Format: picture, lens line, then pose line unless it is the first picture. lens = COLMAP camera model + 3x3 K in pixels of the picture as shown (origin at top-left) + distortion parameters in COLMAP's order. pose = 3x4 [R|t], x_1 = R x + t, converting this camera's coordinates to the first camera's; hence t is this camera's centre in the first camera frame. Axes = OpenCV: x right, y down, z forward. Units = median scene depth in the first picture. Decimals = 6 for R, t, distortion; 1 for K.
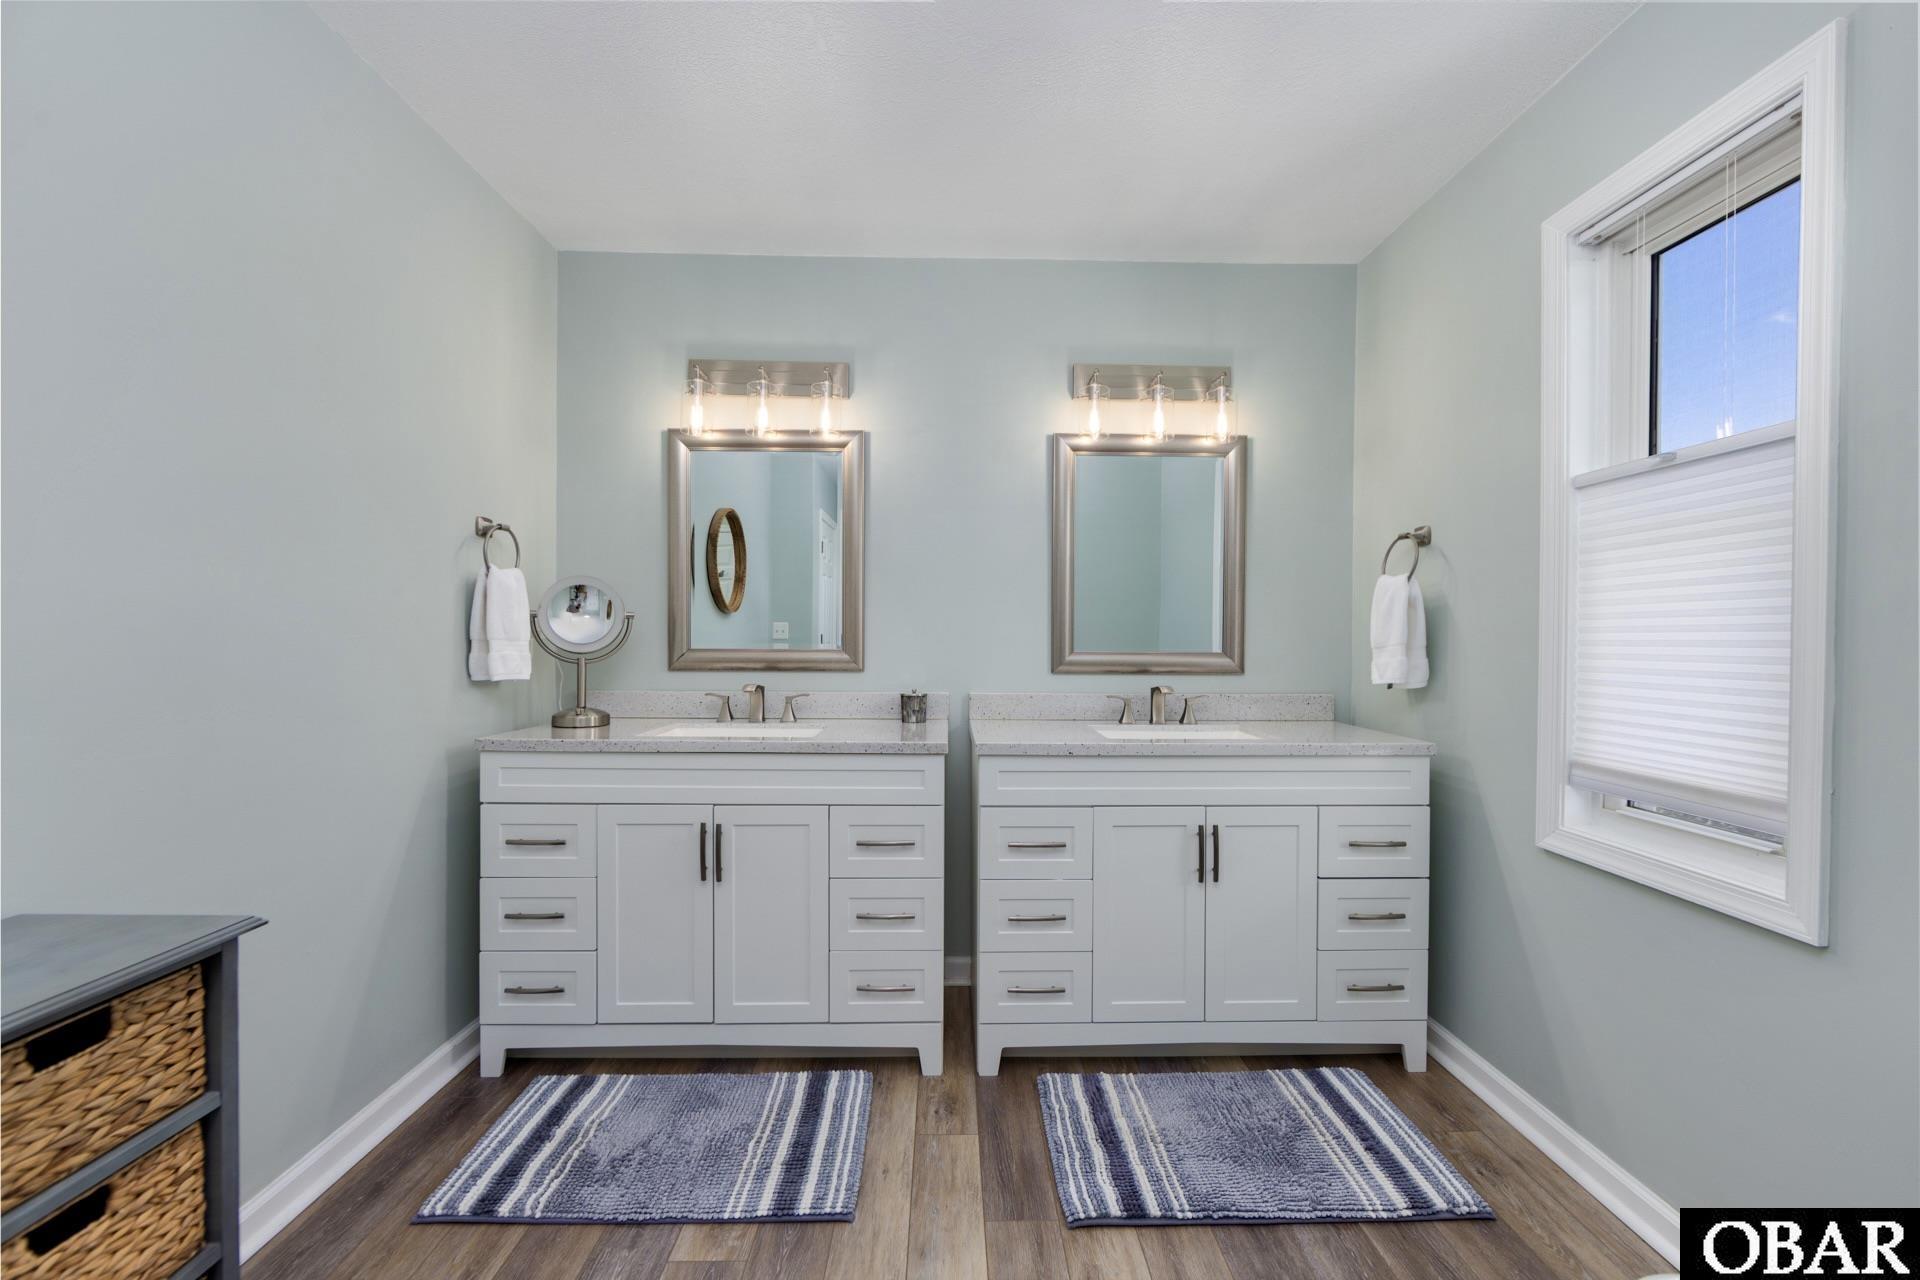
lens RADIAL K [[748.9, 0, 970.7], [0, 748.9, 646.3], [0, 0, 1]] dist [0.000375, -0.000810]
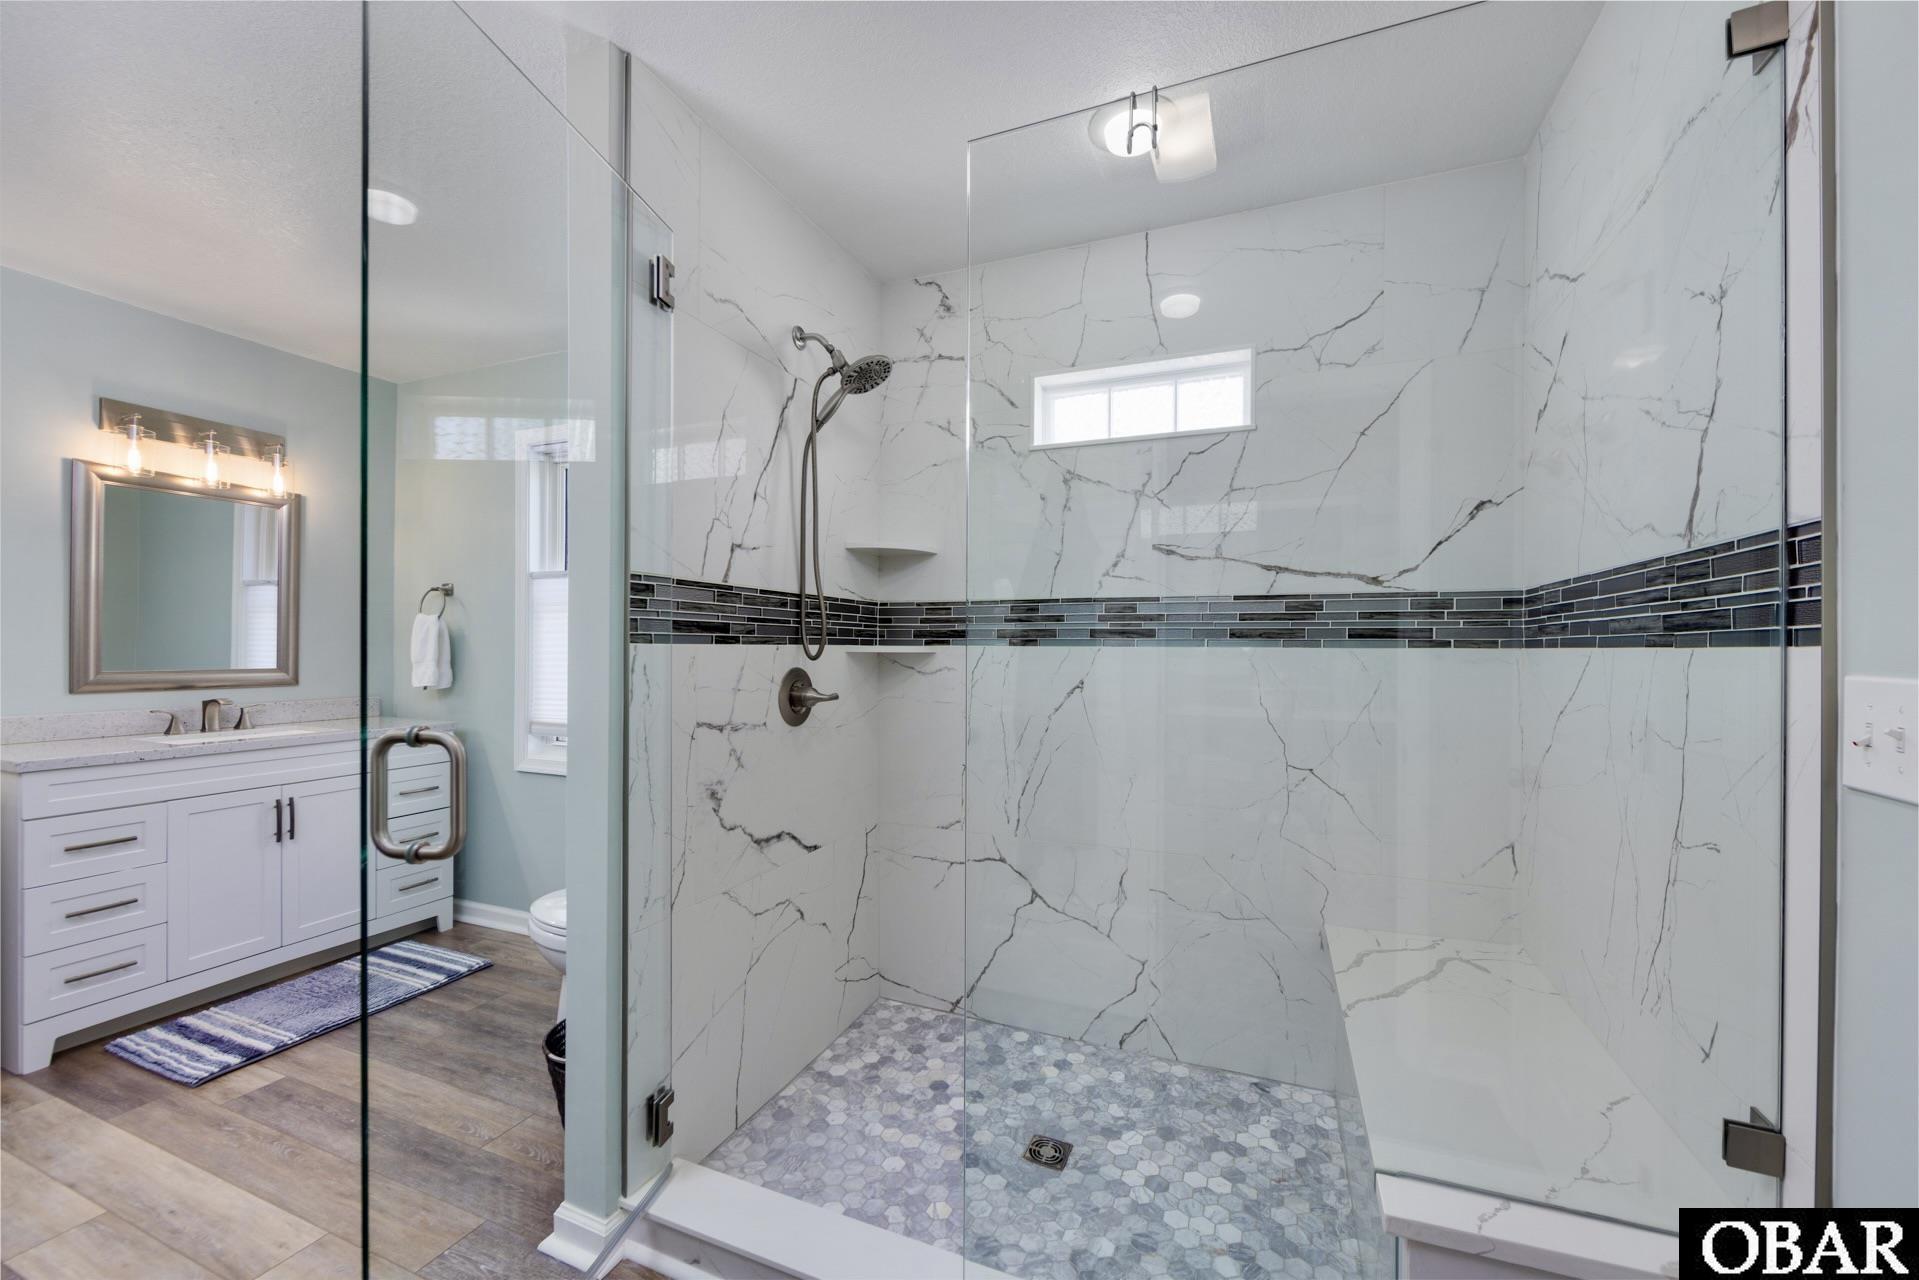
lens RADIAL K [[748.5, 0, 968.8], [0, 748.5, 646.2], [0, 0, 1]] dist [0.000375, -0.000810]
pose [[0.393385, -0.003089, 0.919369, -0.424011], [0.006931, 0.999976, 0.000394, -0.025468], [-0.919348, 0.006218, 0.393397, -0.642747]]
